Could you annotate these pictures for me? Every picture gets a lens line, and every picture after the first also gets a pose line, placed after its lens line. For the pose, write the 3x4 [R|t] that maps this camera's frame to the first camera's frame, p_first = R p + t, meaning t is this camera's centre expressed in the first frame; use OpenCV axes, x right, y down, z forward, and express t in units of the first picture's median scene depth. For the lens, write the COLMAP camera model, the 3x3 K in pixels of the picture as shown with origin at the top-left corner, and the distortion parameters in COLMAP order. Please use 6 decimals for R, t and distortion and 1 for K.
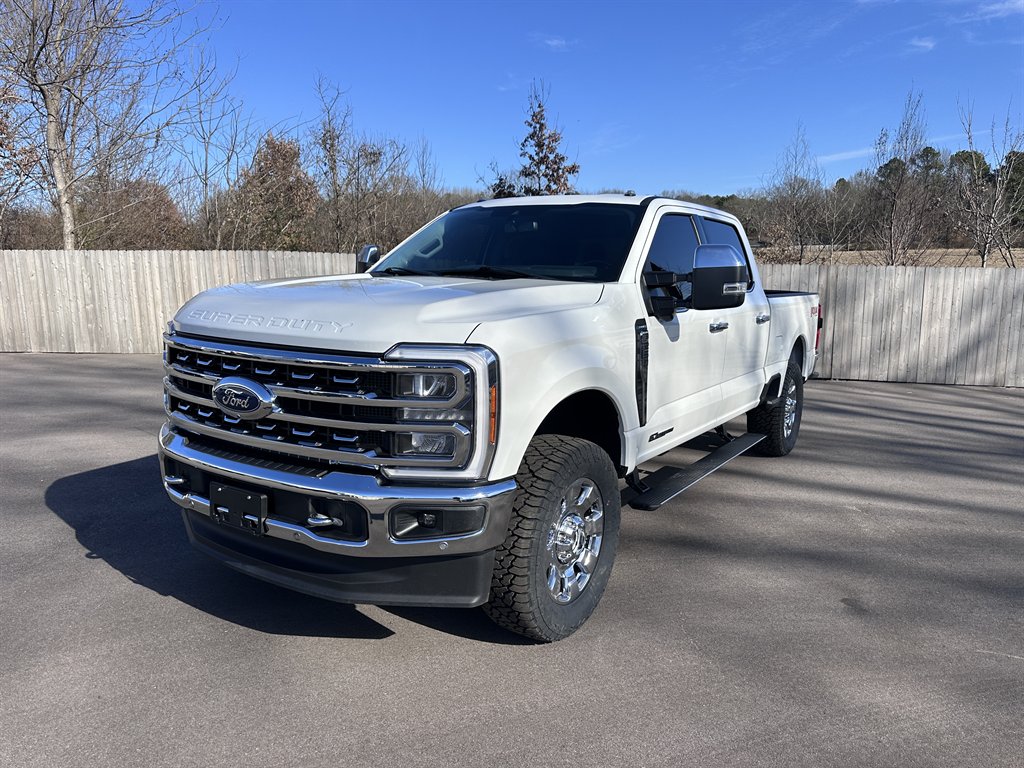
lens RADIAL K [[732.9, 0, 511.5], [0, 732.9, 383.3], [0, 0, 1]] dist [0.010108, -0.006462]
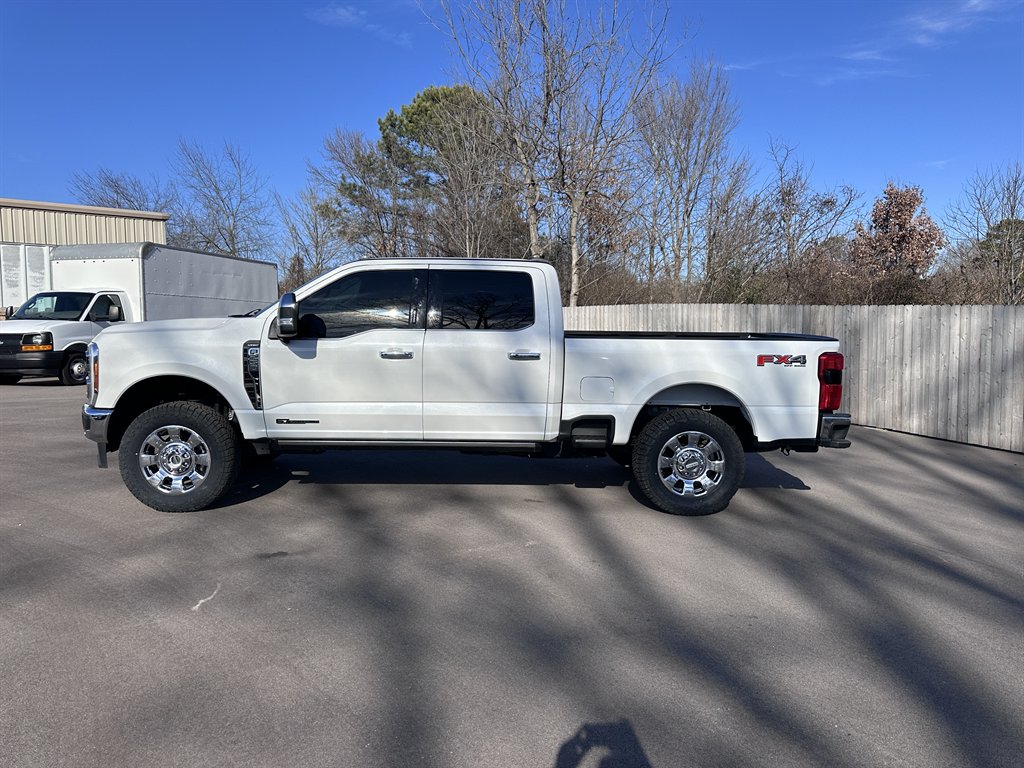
lens RADIAL K [[732.9, 0, 510.4], [0, 732.9, 385.7], [0, 0, 1]] dist [0.010108, -0.006462]
pose [[0.596509, 0.065656, -0.799917, 1.334975], [-0.123384, 0.992303, -0.010562, -0.031612], [0.793066, 0.104997, 0.600018, 0.380219]]
